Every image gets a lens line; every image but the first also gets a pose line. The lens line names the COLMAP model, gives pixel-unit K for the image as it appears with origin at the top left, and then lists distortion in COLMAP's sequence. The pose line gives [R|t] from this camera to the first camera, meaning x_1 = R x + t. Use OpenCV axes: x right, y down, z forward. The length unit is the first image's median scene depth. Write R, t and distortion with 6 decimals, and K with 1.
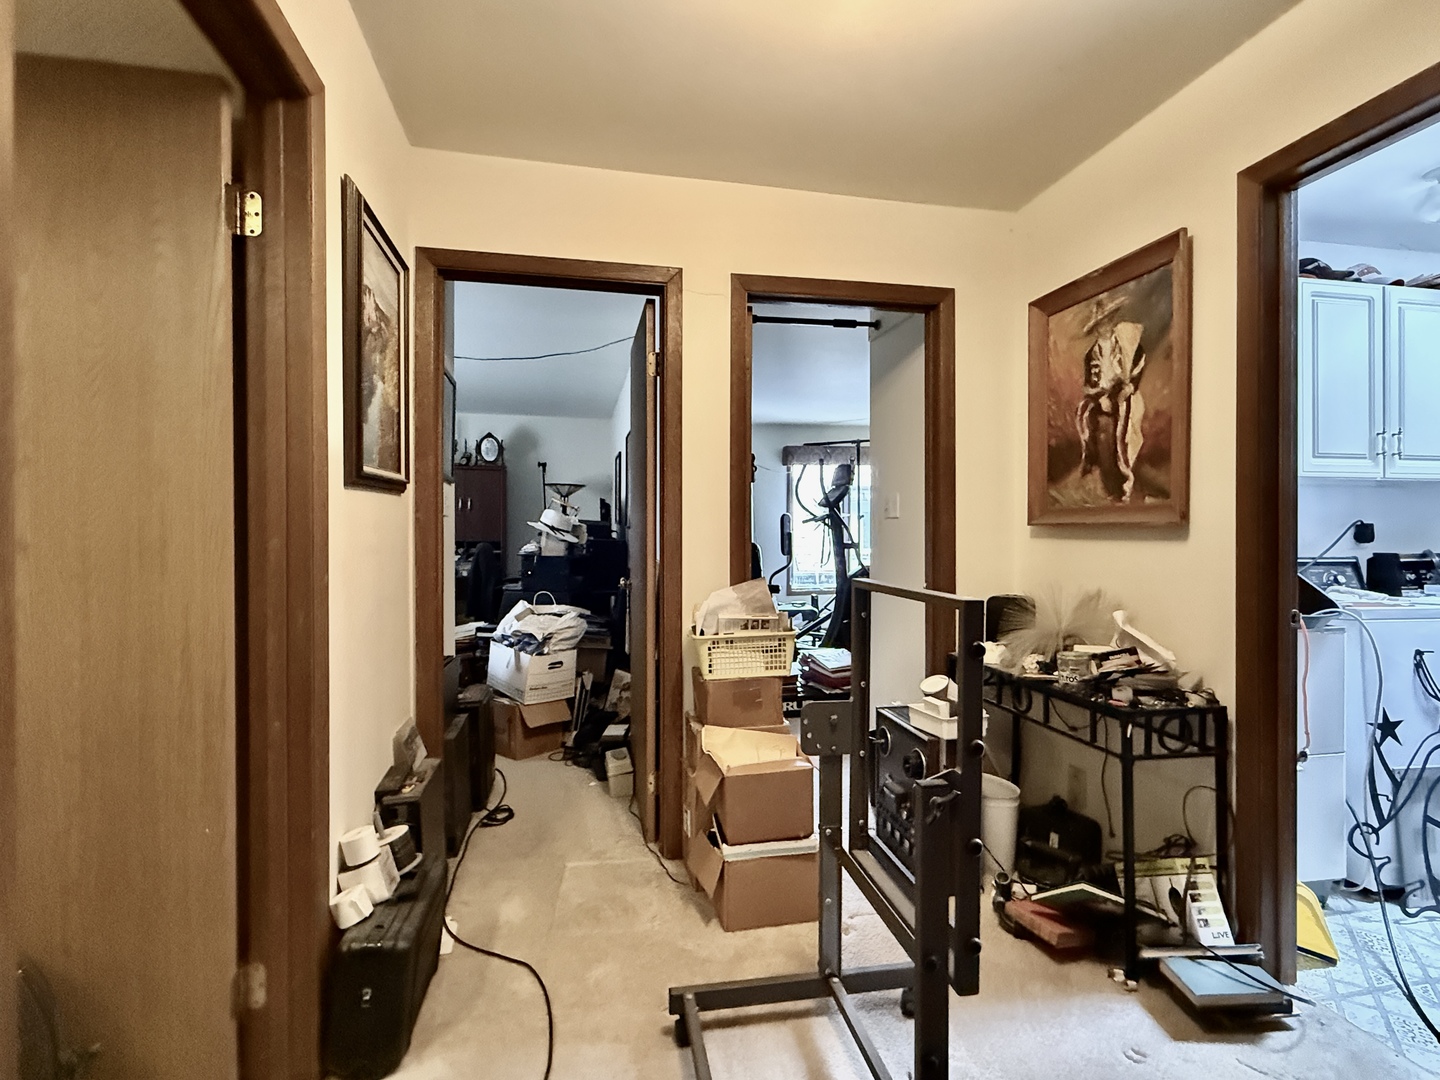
lens RADIAL K [[696.1, 0, 719.3], [0, 696.1, 537.7], [0, 0, 1]] dist [0.000204, -0.000008]
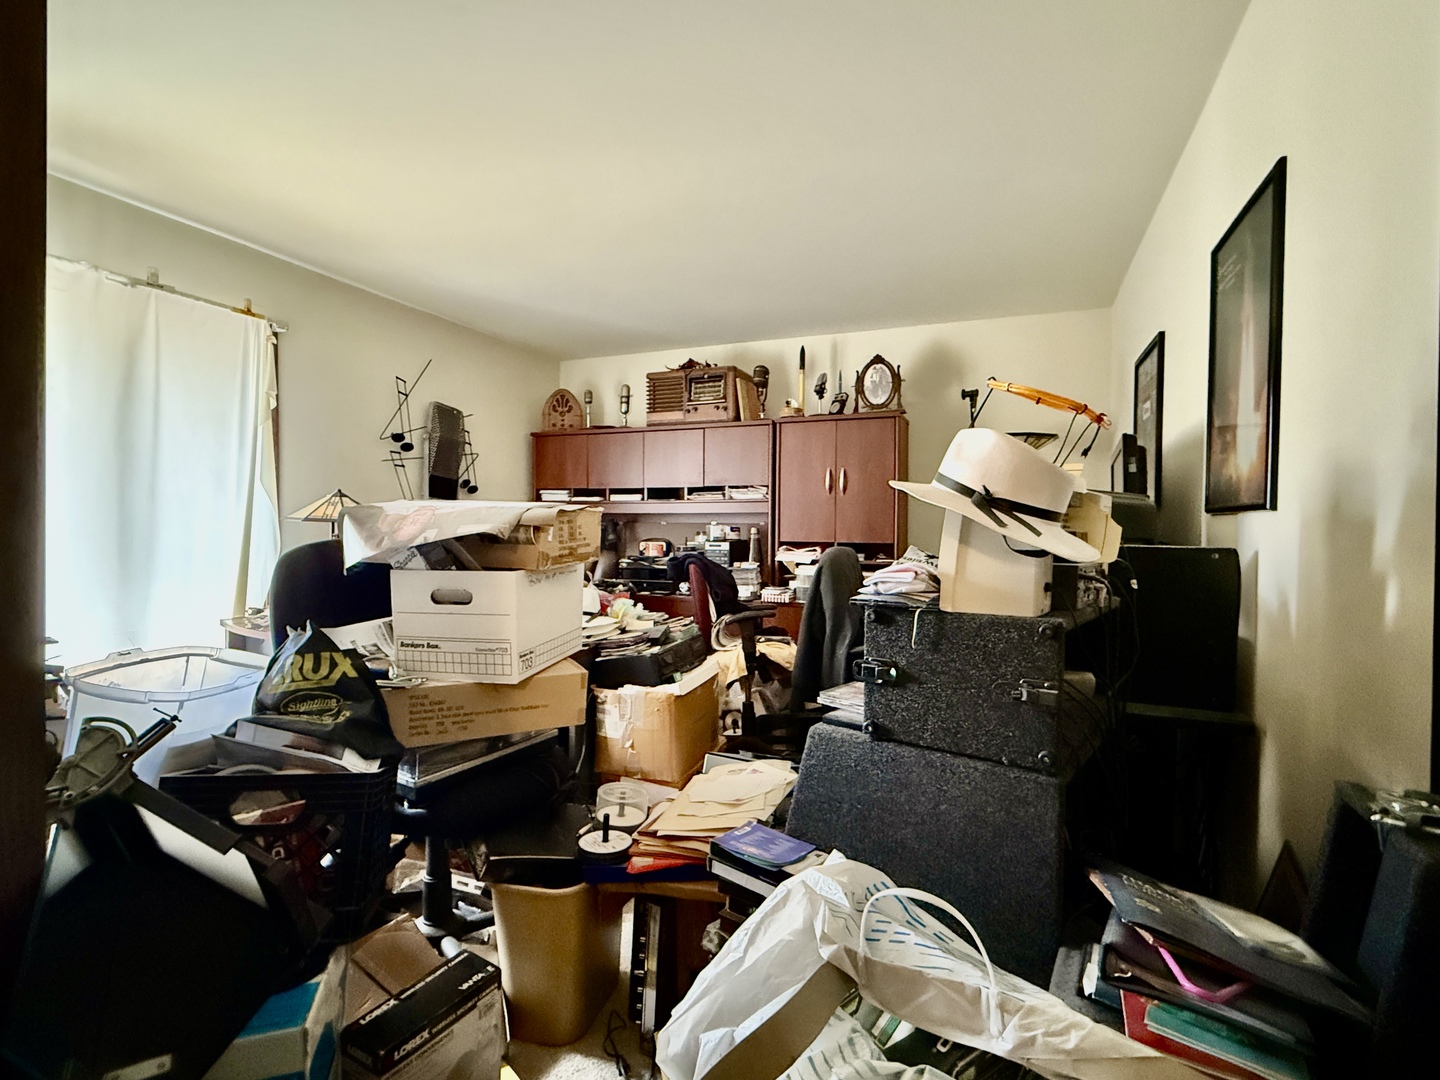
lens RADIAL K [[696.1, 0, 722.0], [0, 696.1, 540.2], [0, 0, 1]] dist [0.000204, -0.000008]
pose [[0.824047, 0.012803, -0.566377, -0.146310], [-0.010402, 0.999918, 0.007470, -0.000610], [0.566426, -0.000264, 0.824113, 0.613531]]
